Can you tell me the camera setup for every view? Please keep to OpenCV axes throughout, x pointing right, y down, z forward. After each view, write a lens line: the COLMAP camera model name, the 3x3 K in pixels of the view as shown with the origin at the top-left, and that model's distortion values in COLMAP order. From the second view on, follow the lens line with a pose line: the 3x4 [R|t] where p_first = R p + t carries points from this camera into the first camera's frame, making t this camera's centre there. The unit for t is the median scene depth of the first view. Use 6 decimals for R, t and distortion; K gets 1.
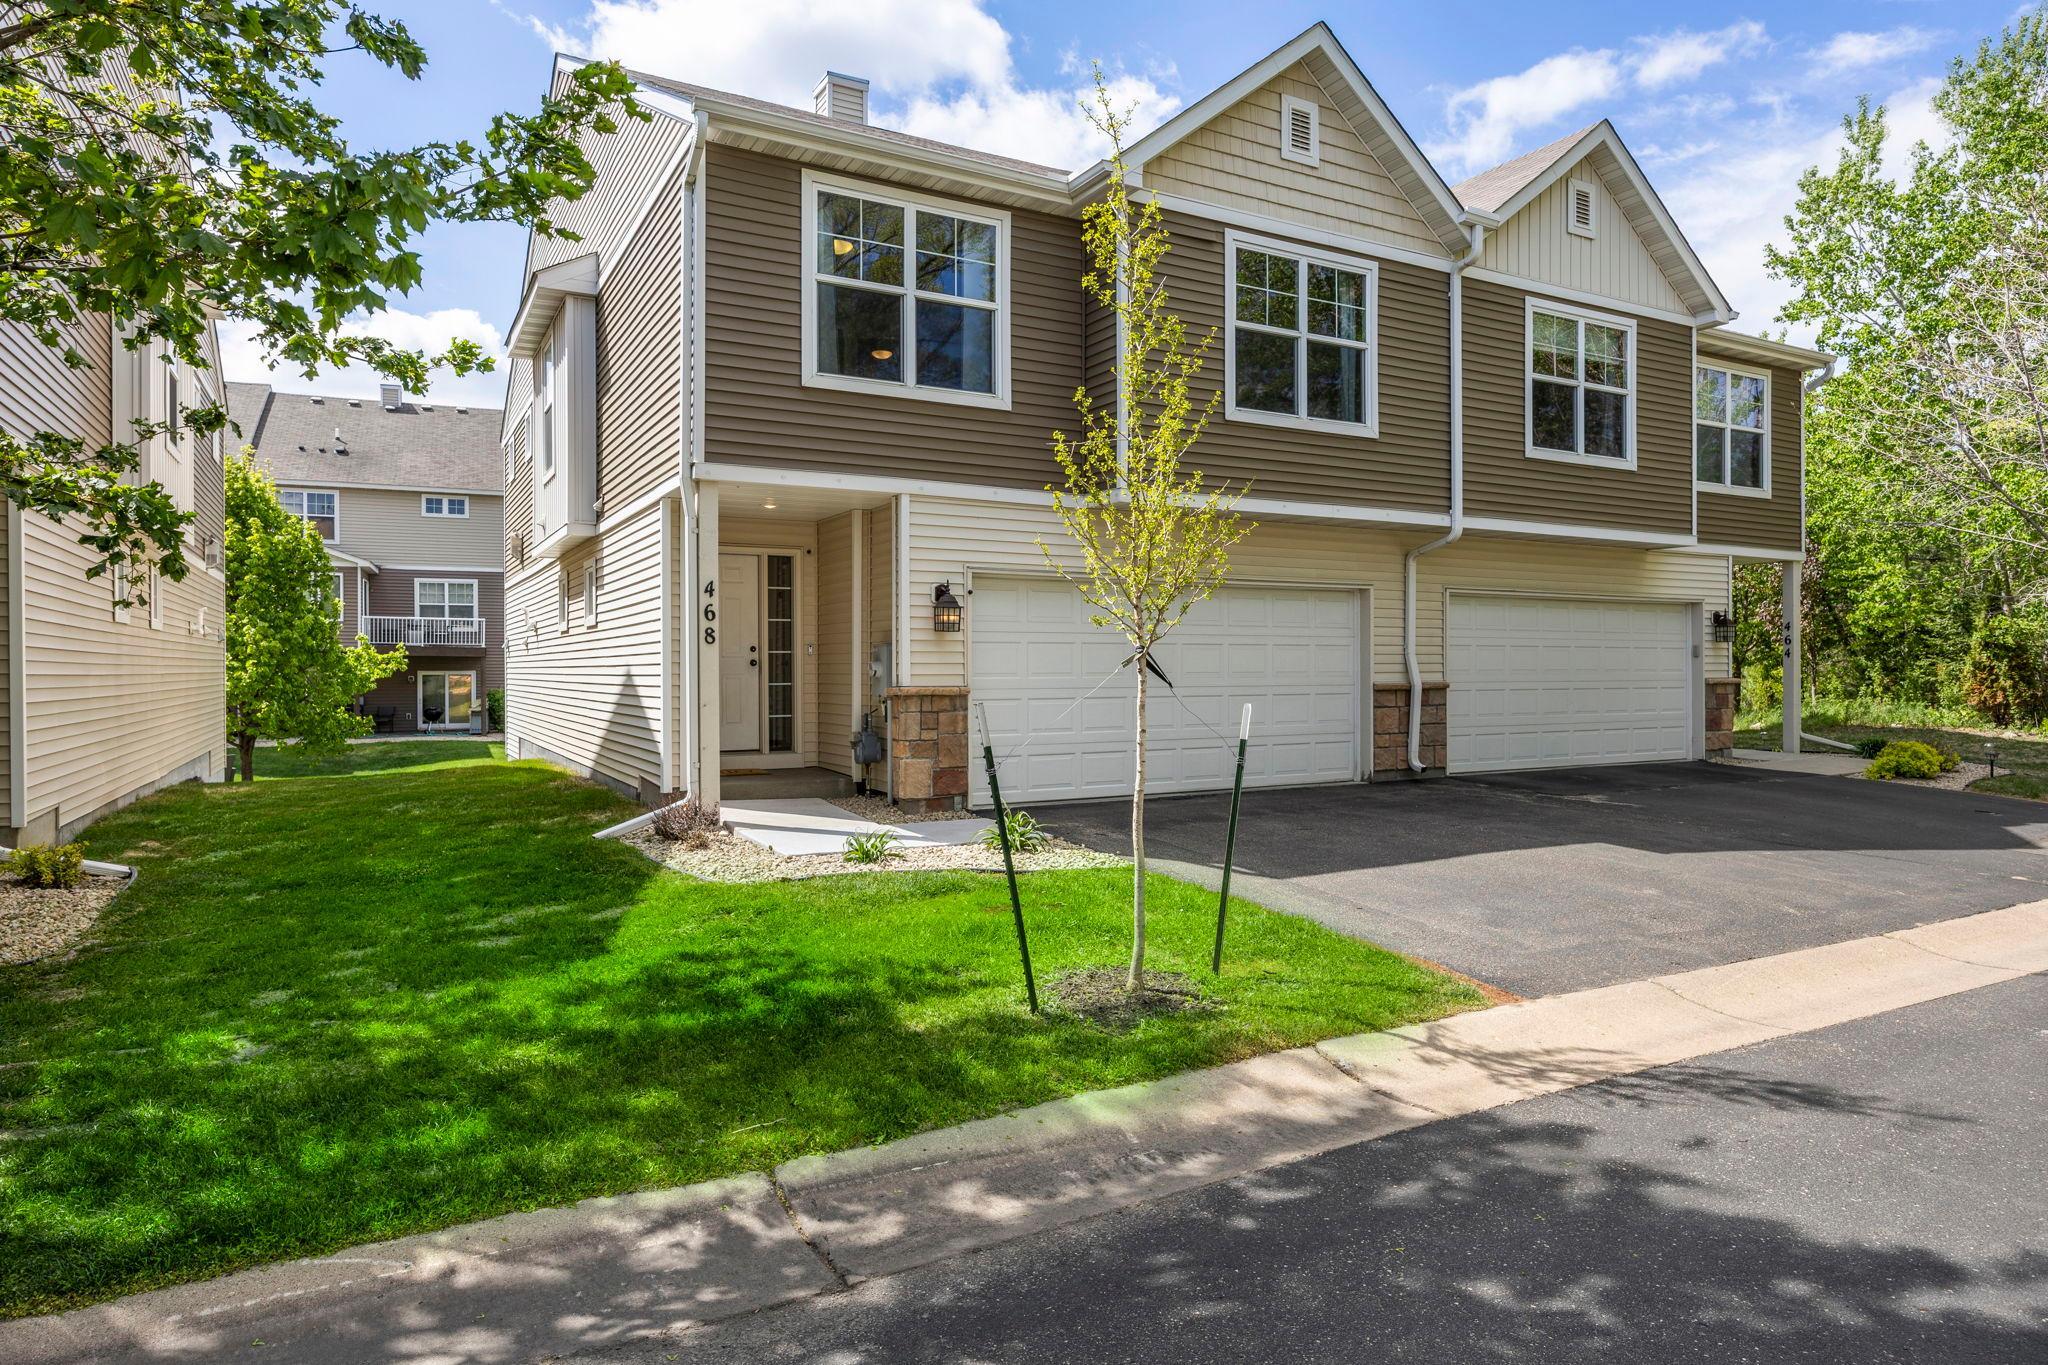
lens RADIAL K [[1208.2, 0, 1013.2], [0, 1208.2, 688.9], [0, 0, 1]] dist [-0.000427, -0.000043]
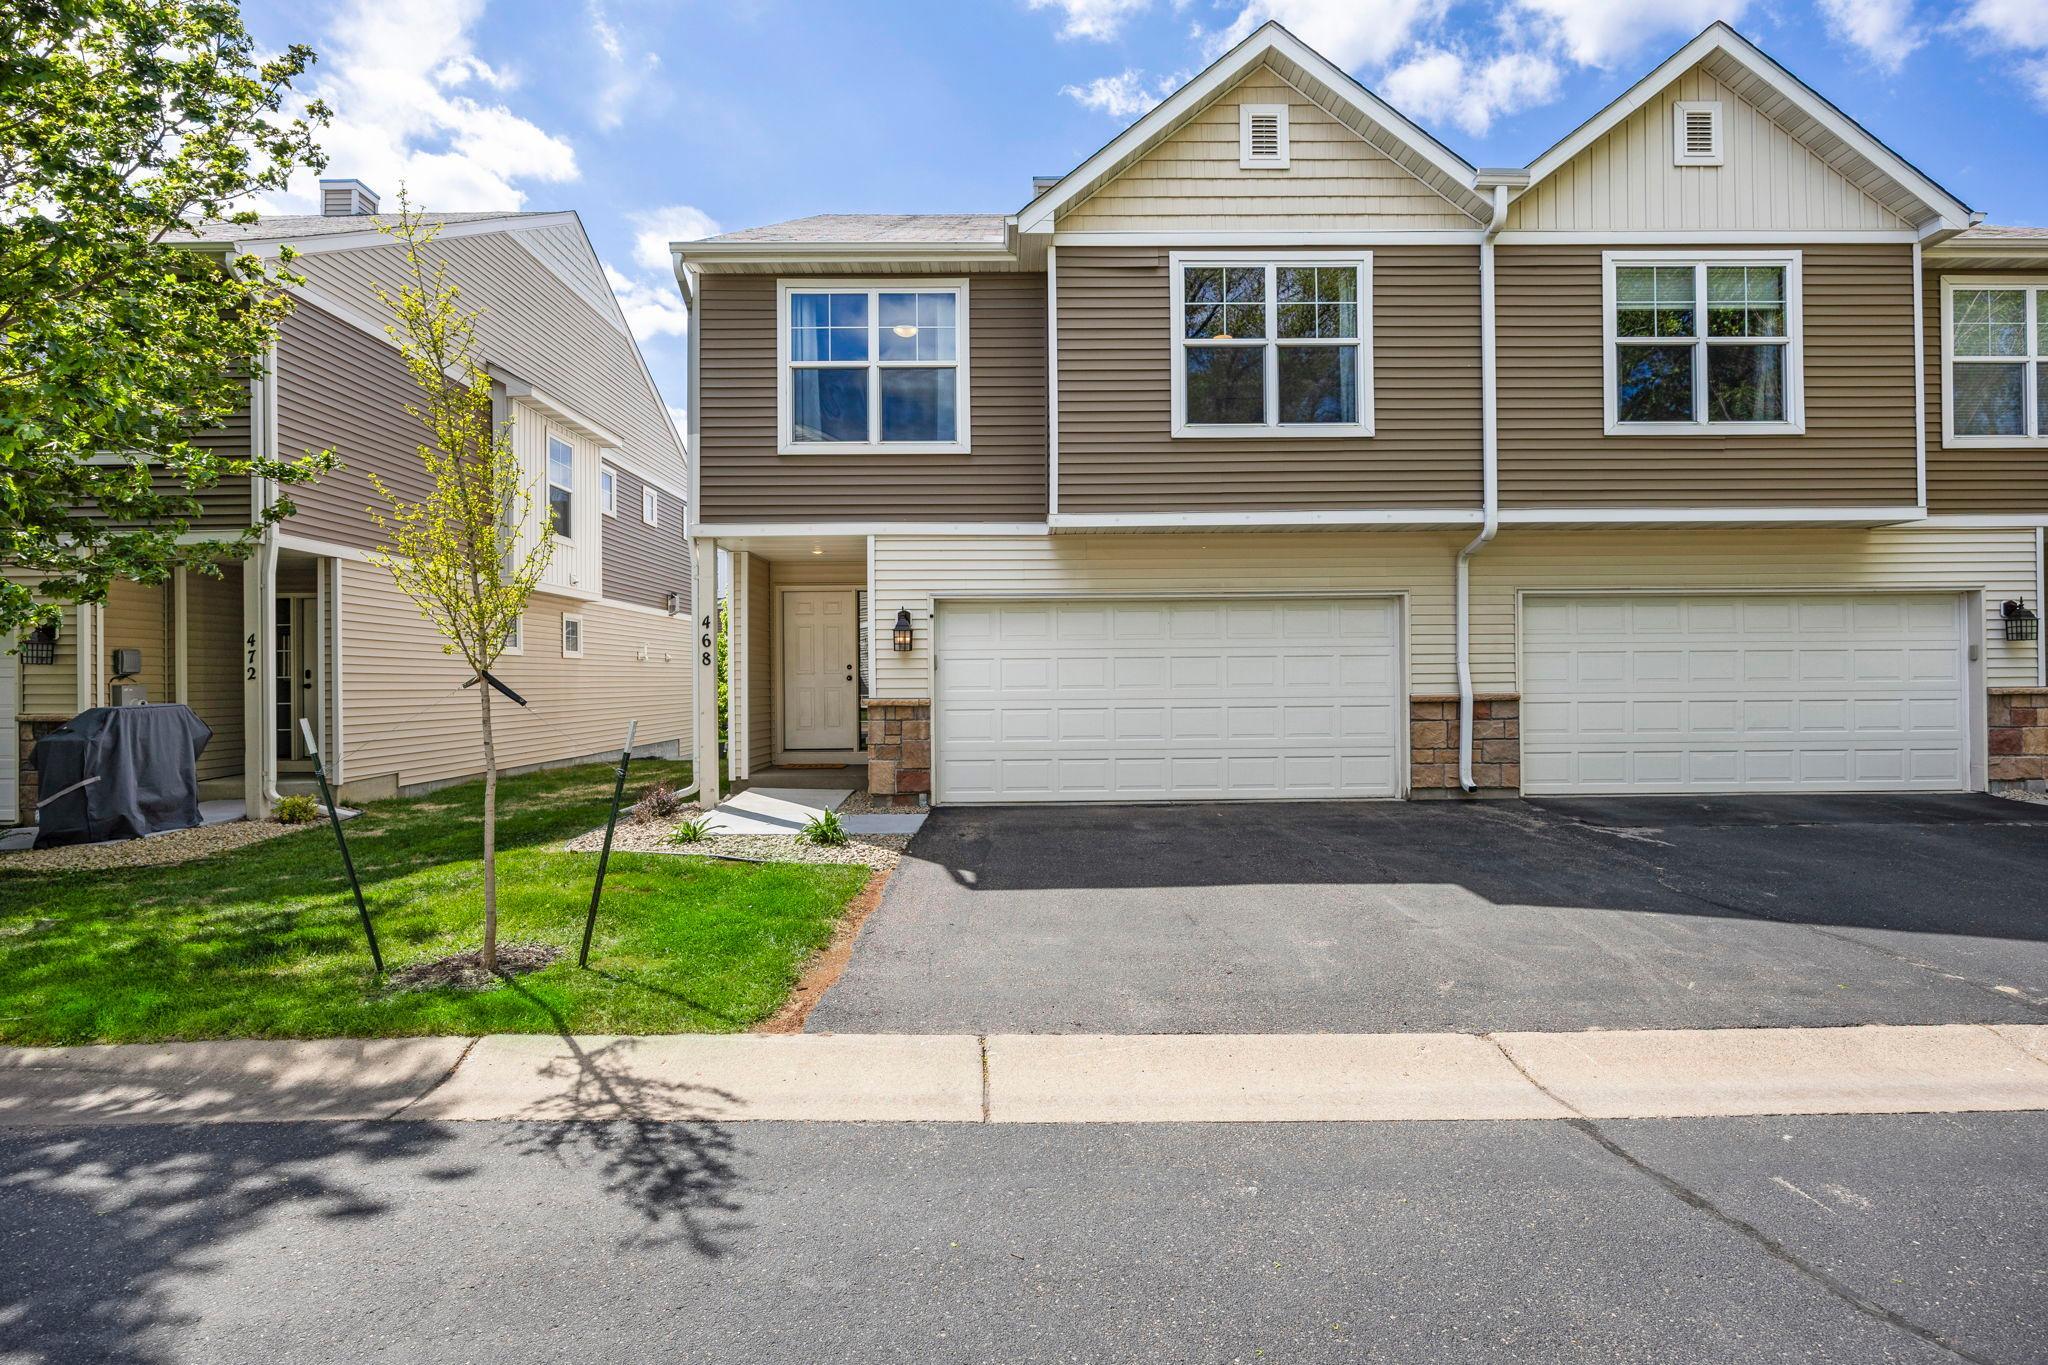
lens RADIAL K [[1017.4, 0, 1030.0], [0, 1017.4, 688.7], [0, 0, 1]] dist [-0.007588, -0.001284]
pose [[0.877482, -0.002013, -0.479605, 0.465880], [-0.000517, 0.999987, -0.005143, -0.005752], [0.479609, 0.004761, 0.877470, 0.181847]]
